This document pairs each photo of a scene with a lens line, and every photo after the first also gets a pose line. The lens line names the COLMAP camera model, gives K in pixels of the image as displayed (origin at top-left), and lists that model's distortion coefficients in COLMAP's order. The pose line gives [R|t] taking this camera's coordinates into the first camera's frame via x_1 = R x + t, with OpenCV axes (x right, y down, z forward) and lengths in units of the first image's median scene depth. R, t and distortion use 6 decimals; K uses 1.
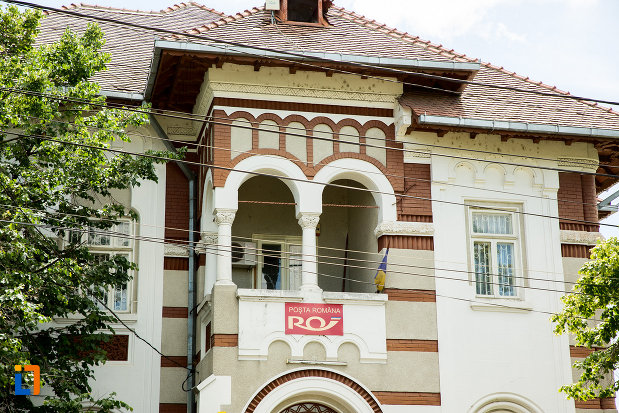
lens RADIAL K [[1146.1, 0, 304.7], [0, 1146.1, 207.1], [0, 0, 1]] dist [0.255024, 0.000000]
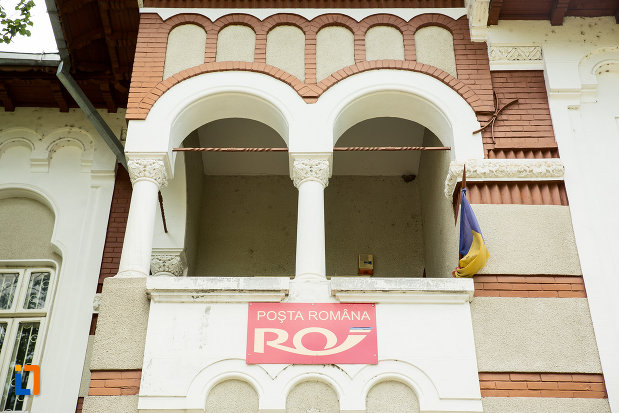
lens RADIAL K [[953.6, 0, 313.1], [0, 953.6, 204.6], [0, 0, 1]] dist [0.175321, 0.000000]
pose [[0.978090, -0.113912, -0.174254, 0.079500], [0.045894, 0.934409, -0.353233, 0.180958], [0.203062, 0.337496, 0.919164, 0.617138]]
